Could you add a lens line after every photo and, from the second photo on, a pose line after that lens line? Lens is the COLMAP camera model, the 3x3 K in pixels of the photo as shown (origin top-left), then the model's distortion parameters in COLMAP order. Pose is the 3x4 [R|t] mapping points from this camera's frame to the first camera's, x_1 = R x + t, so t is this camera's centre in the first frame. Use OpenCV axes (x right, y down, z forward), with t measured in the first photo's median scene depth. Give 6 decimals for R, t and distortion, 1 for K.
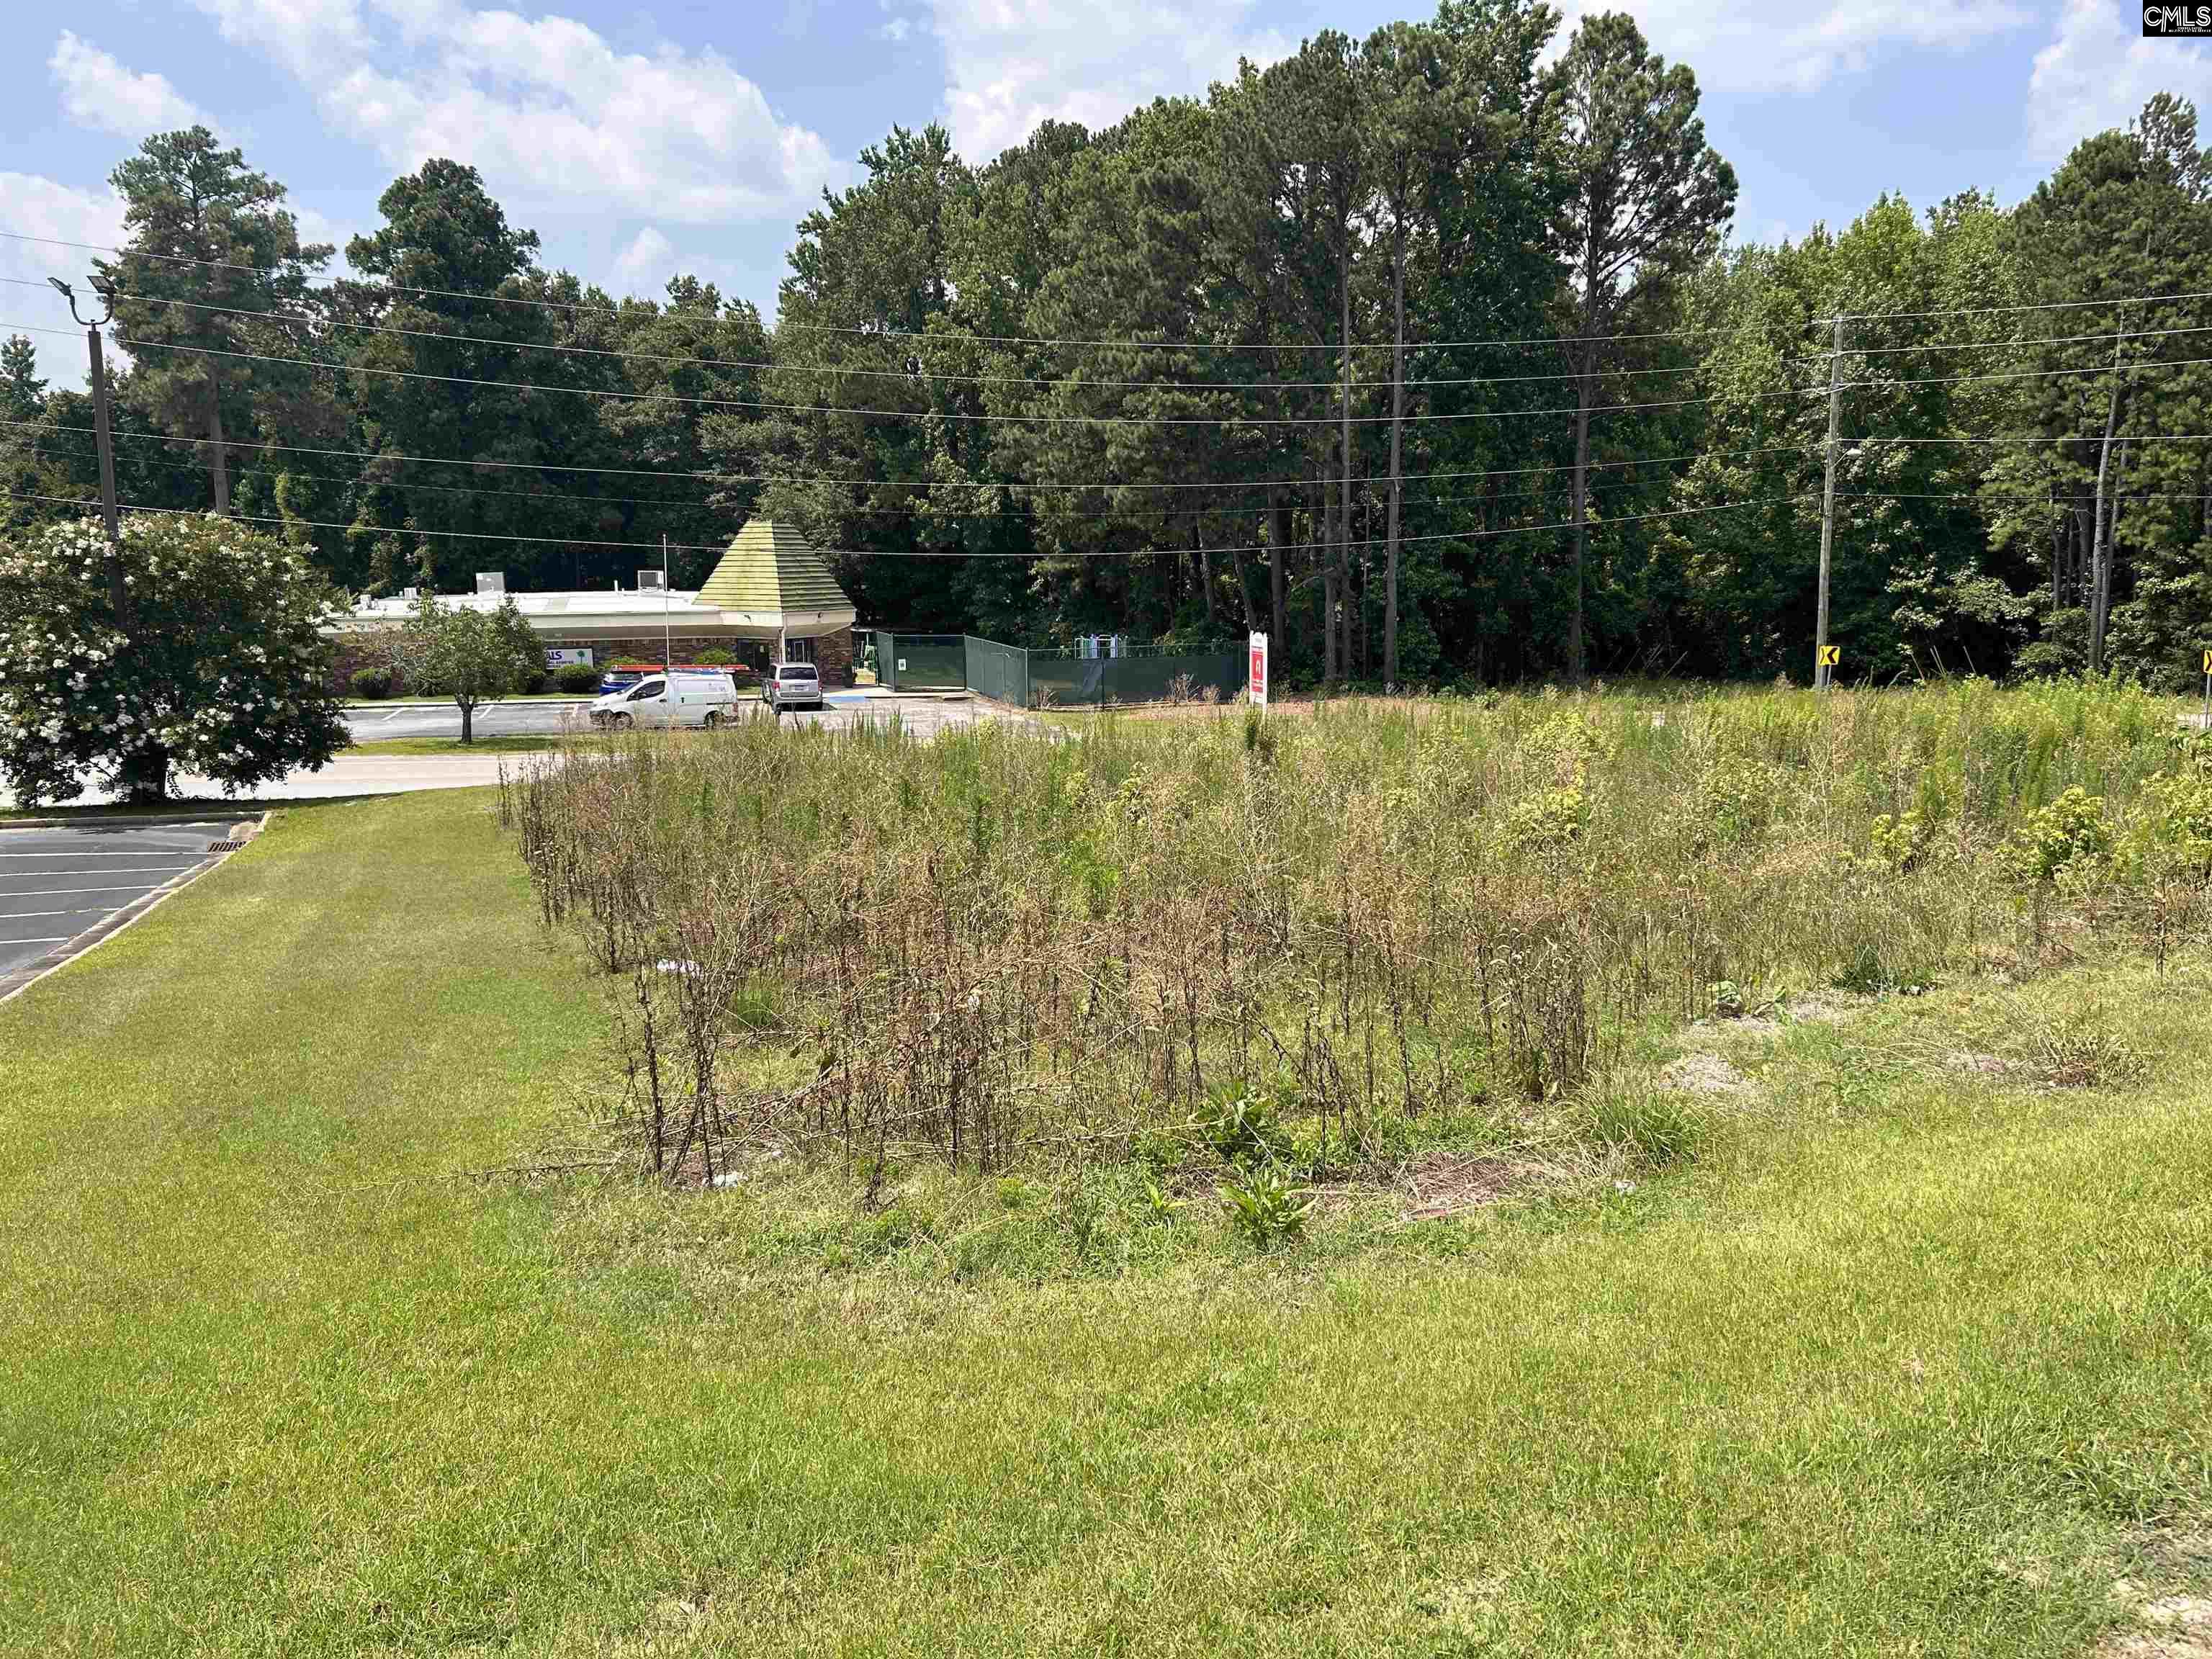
lens RADIAL K [[1699.7, 0, 1108.8], [0, 1699.7, 828.4], [0, 0, 1]] dist [0.095670, -0.089092]
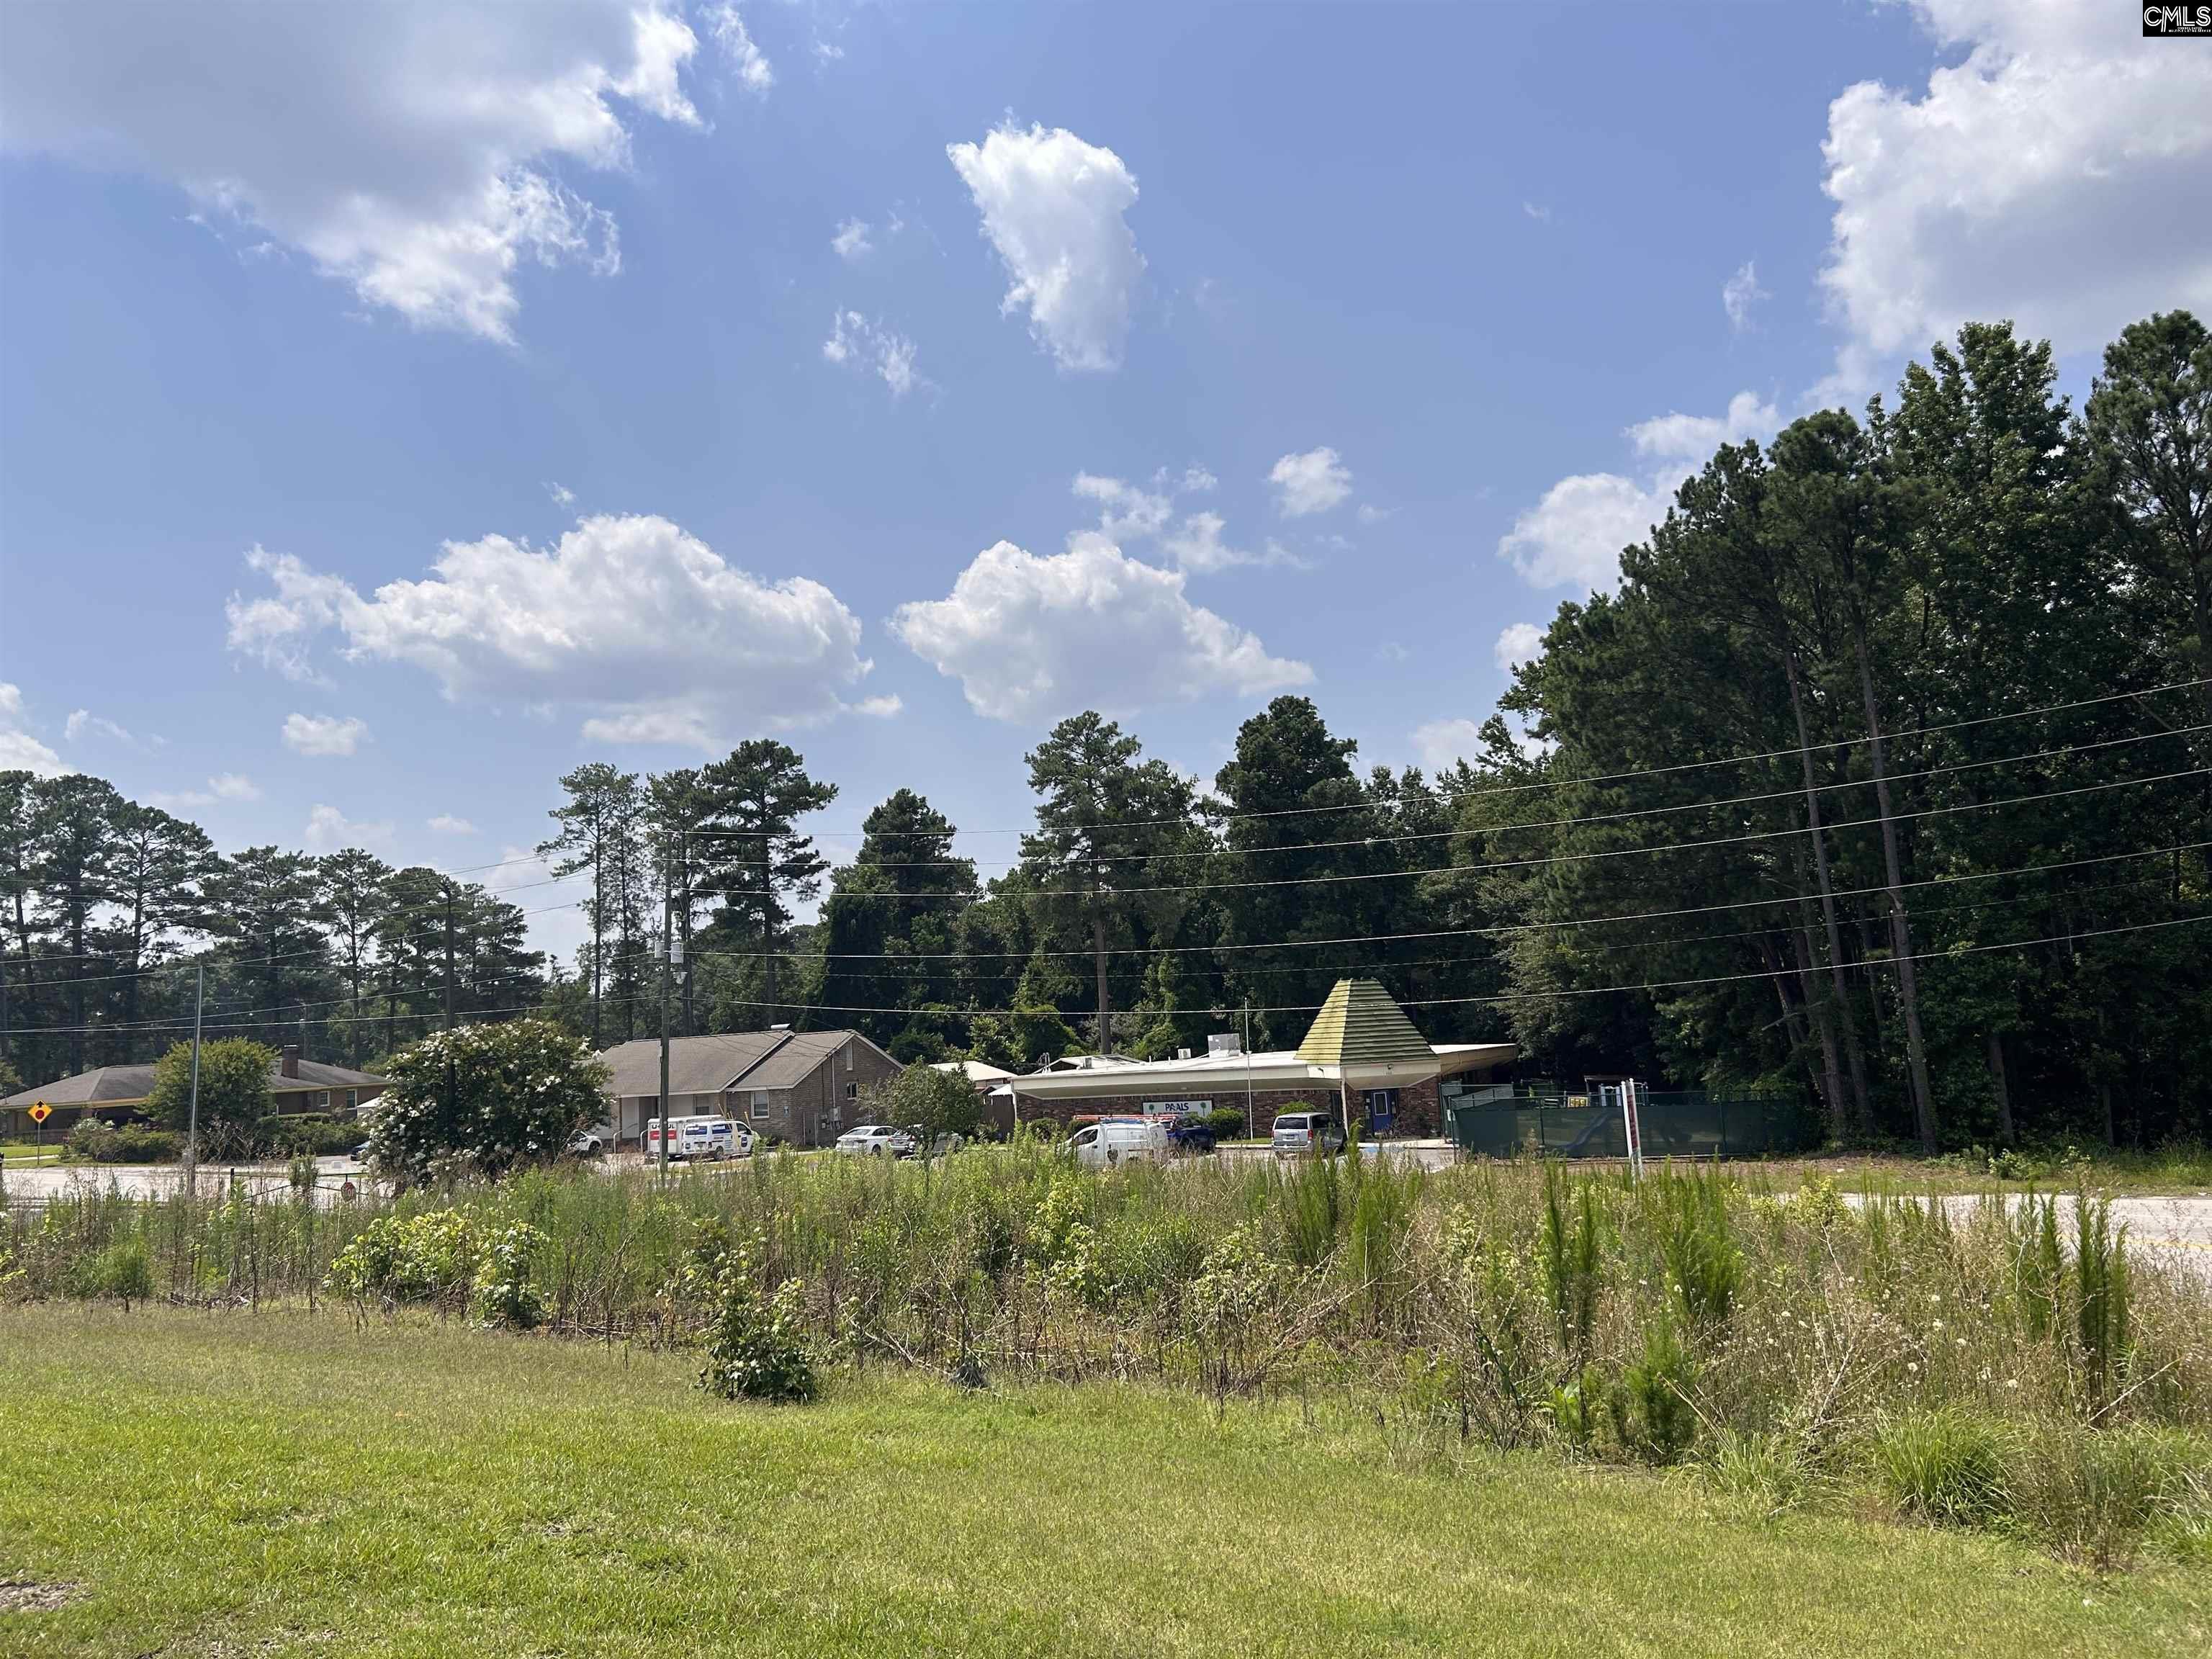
lens RADIAL K [[1699.7, 0, 1108.8], [0, 1699.7, 828.4], [0, 0, 1]] dist [0.095670, -0.089092]
pose [[0.751432, -0.120752, -0.648667, 0.322661], [-0.049174, 0.970128, -0.237558, -0.011878], [0.657975, 0.210406, 0.723047, 0.100170]]
